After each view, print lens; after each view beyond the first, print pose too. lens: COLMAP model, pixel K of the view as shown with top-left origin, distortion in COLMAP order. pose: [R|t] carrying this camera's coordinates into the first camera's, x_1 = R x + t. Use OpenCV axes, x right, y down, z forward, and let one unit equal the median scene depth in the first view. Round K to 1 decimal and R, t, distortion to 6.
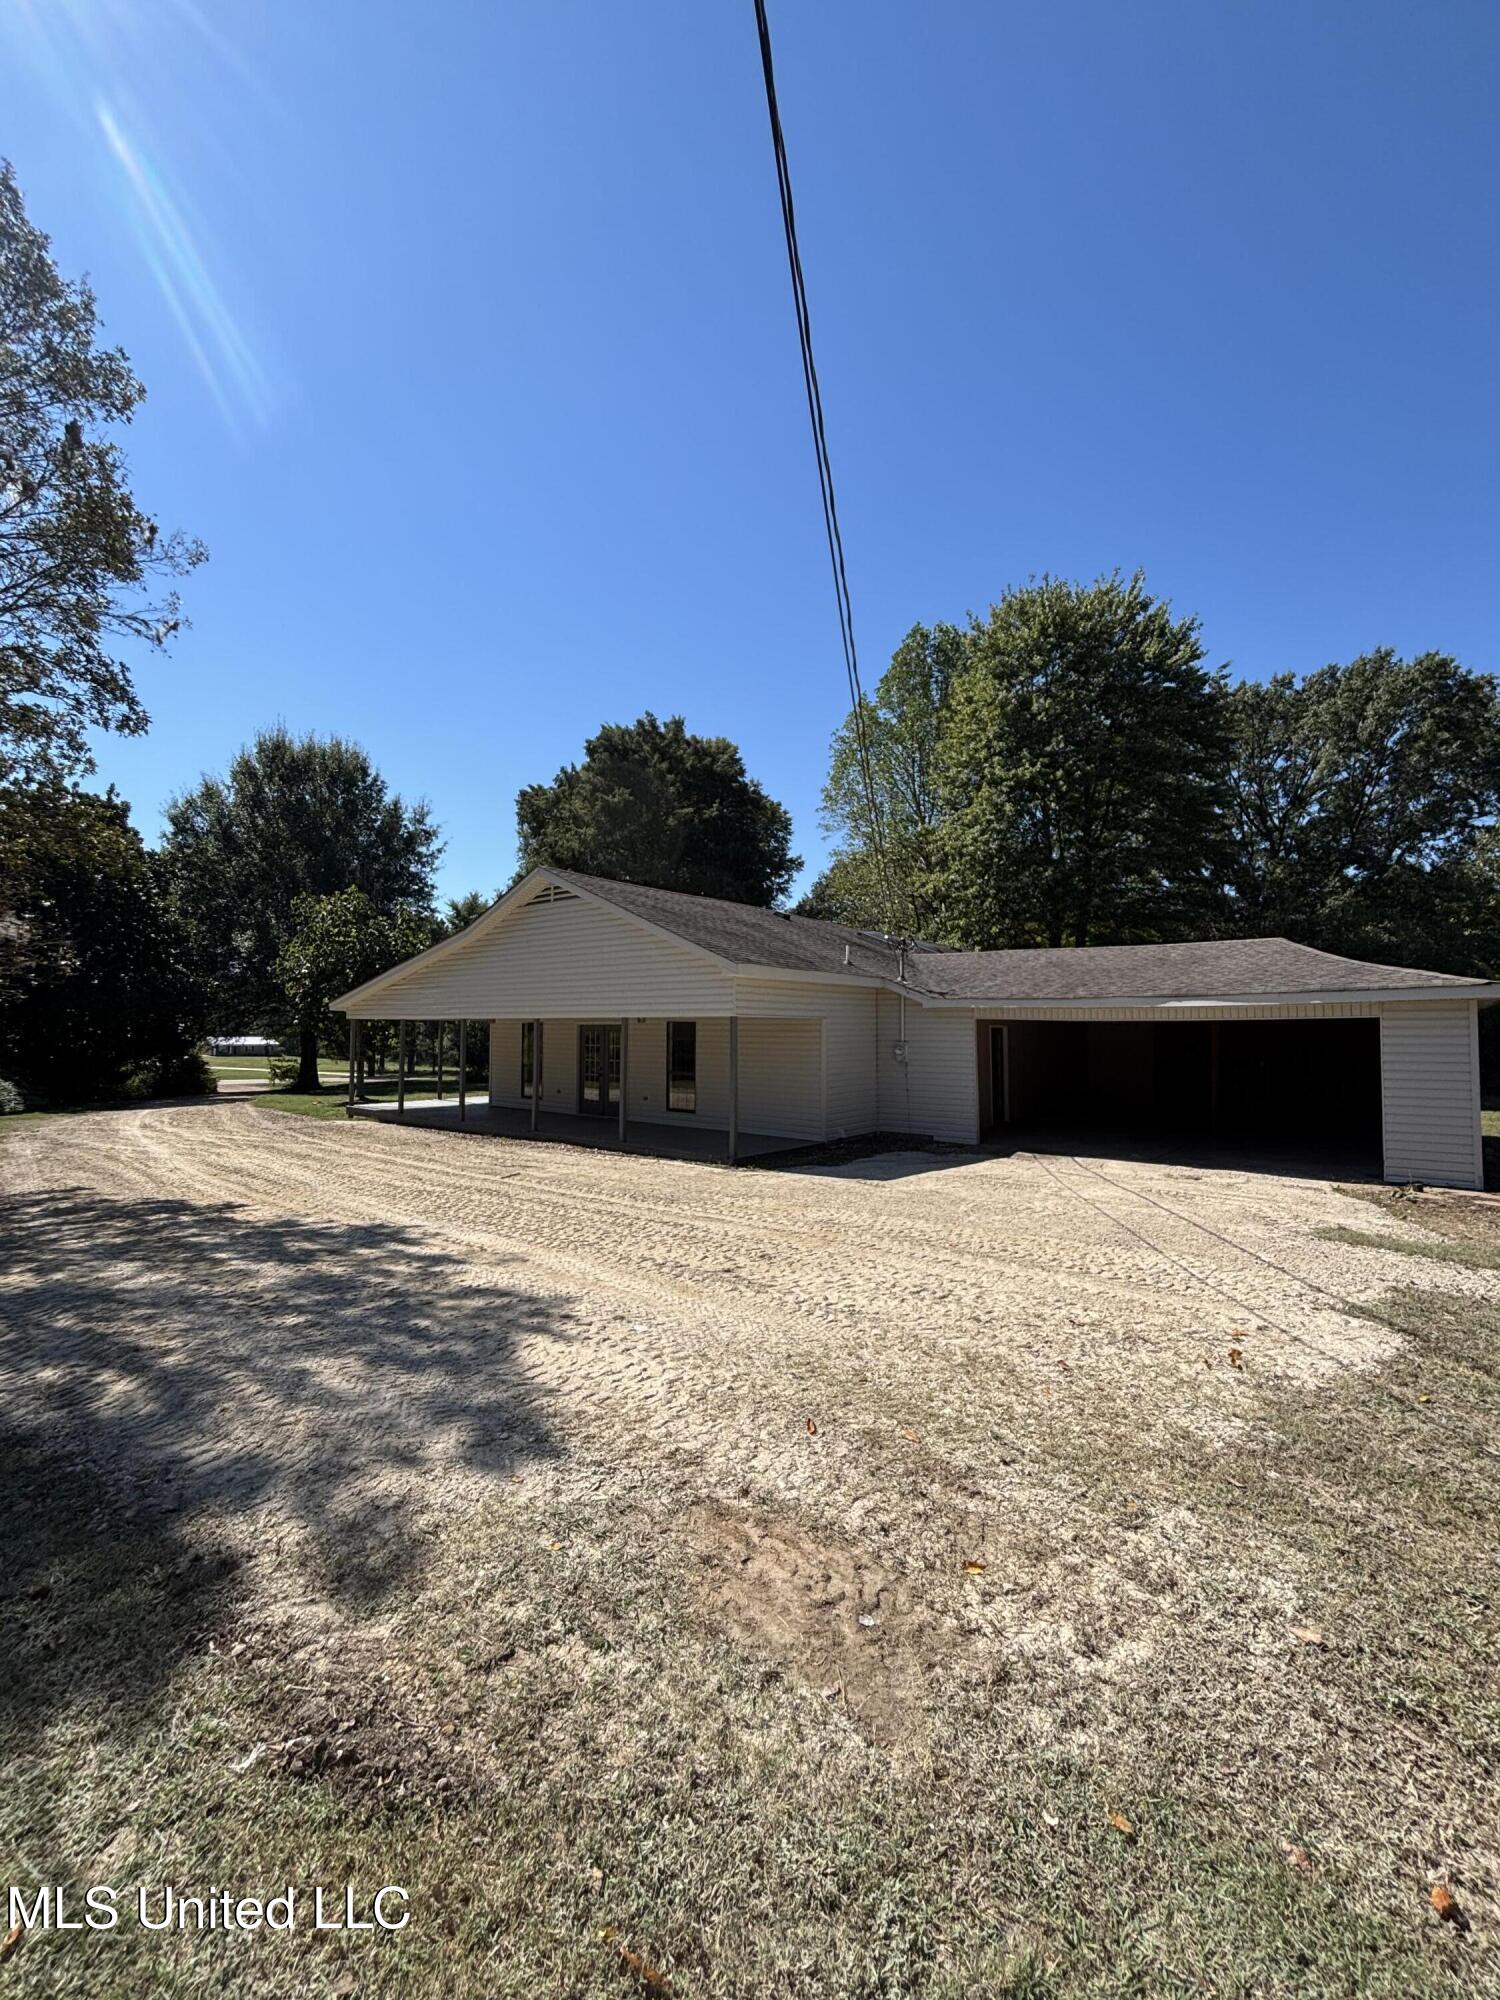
lens RADIAL K [[806.9, 0, 756.5], [0, 806.9, 997.9], [0, 0, 1]] dist [-0.003234, 0.004358]
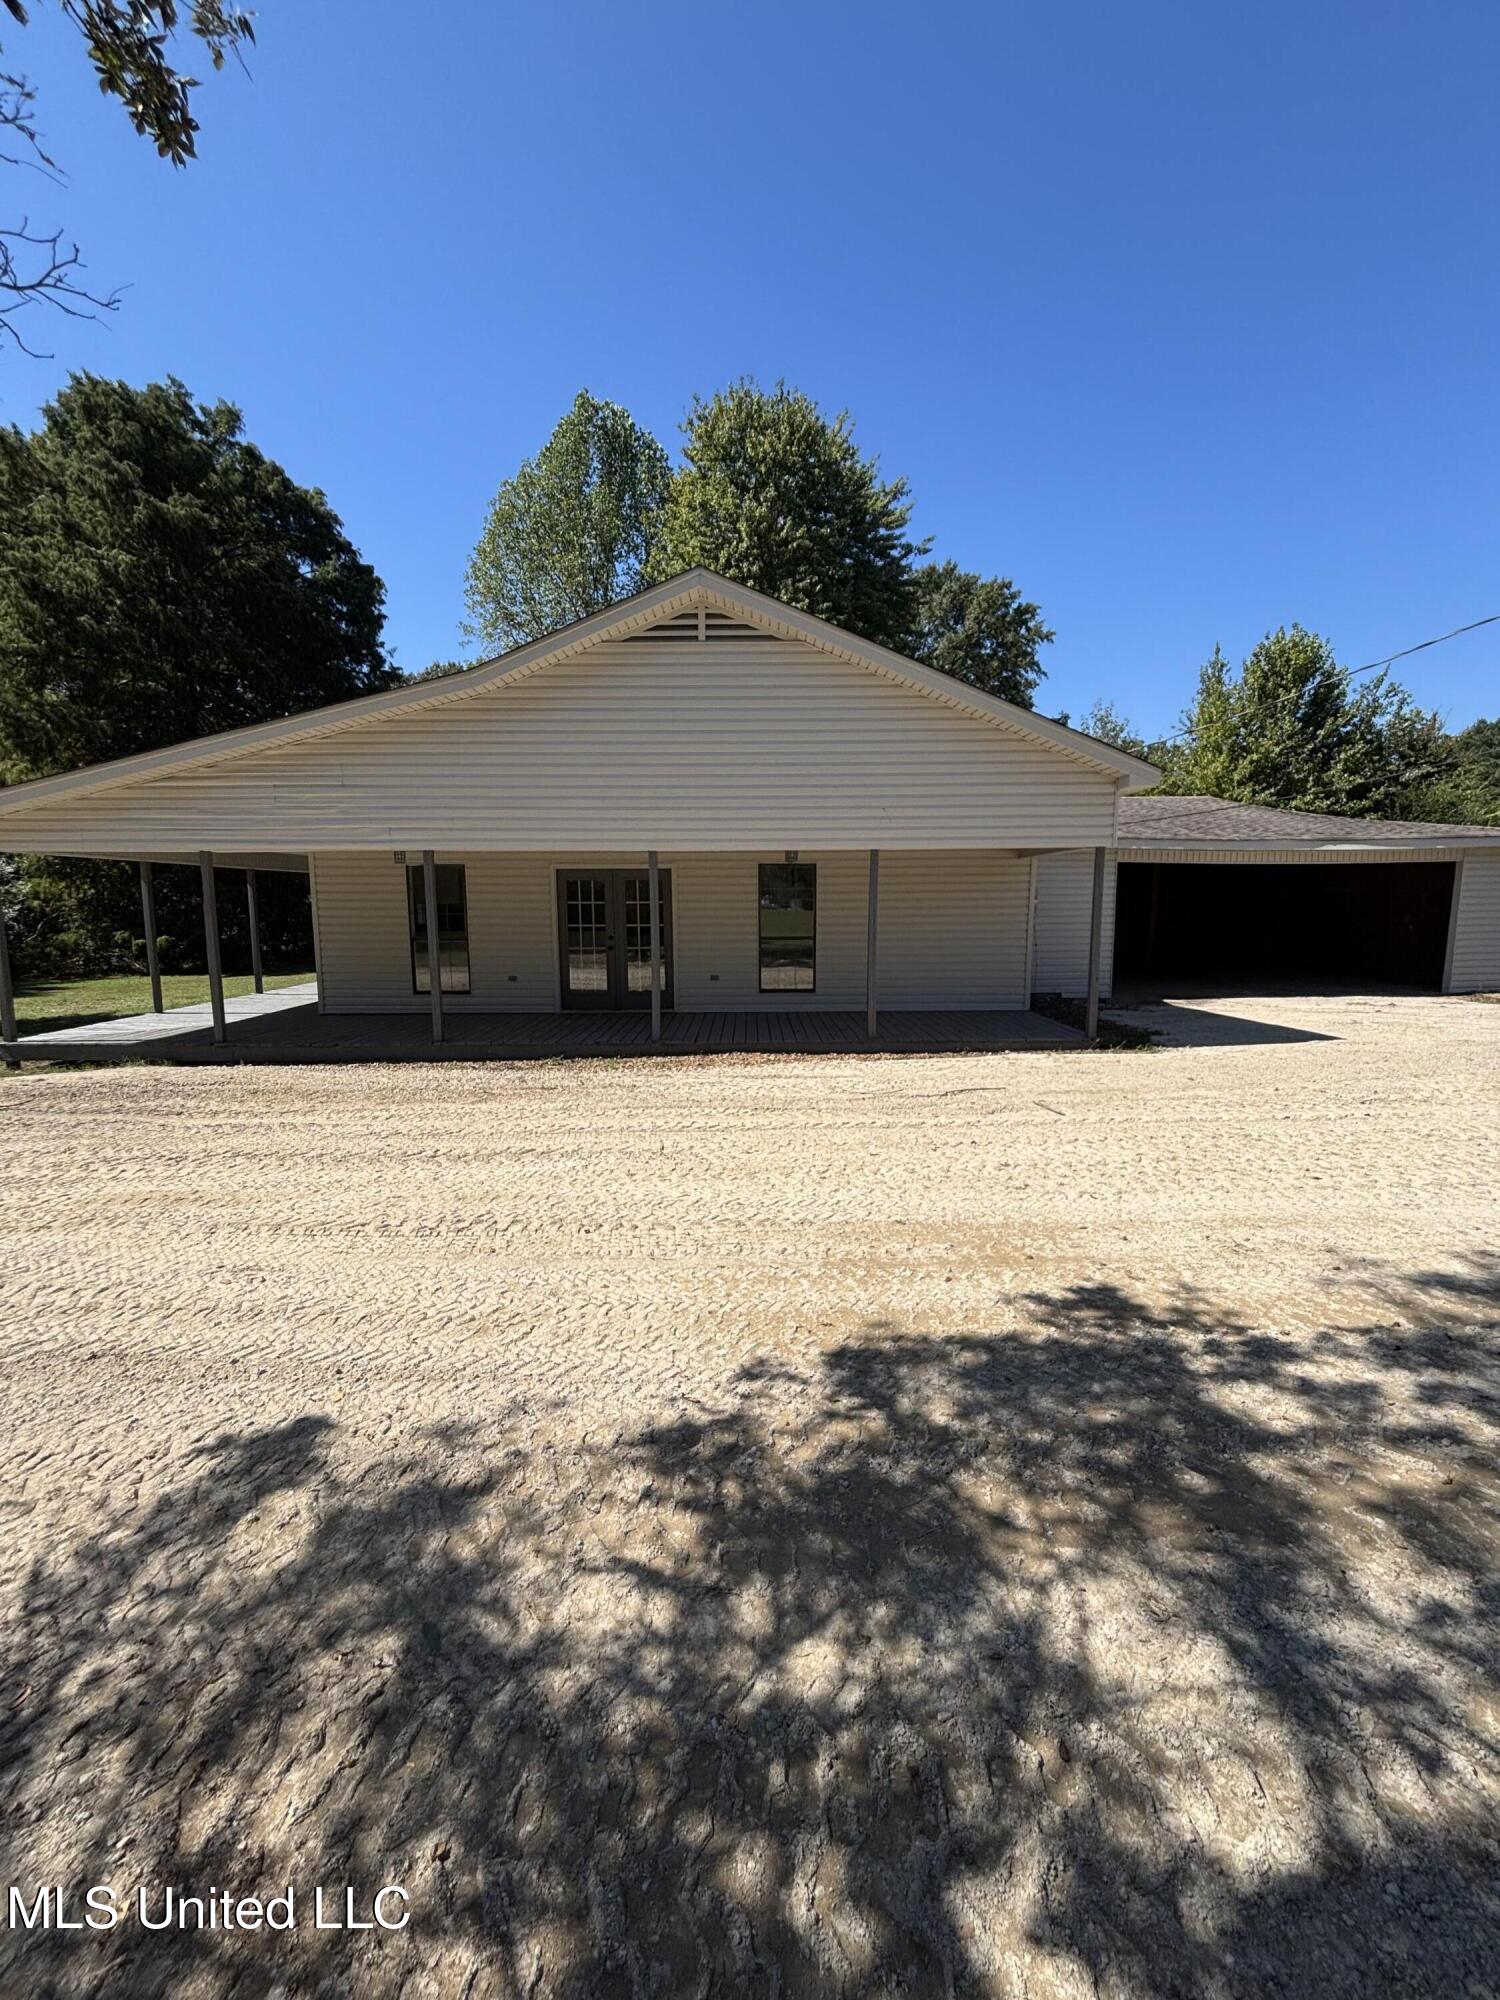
lens RADIAL K [[806.9, 0, 772.1], [0, 806.9, 990.6], [0, 0, 1]] dist [-0.003234, 0.004358]
pose [[0.779676, -0.075930, 0.621563, -0.354767], [-0.017917, 0.989509, 0.143353, 0.027423], [-0.625927, -0.122906, 0.770136, 0.312606]]
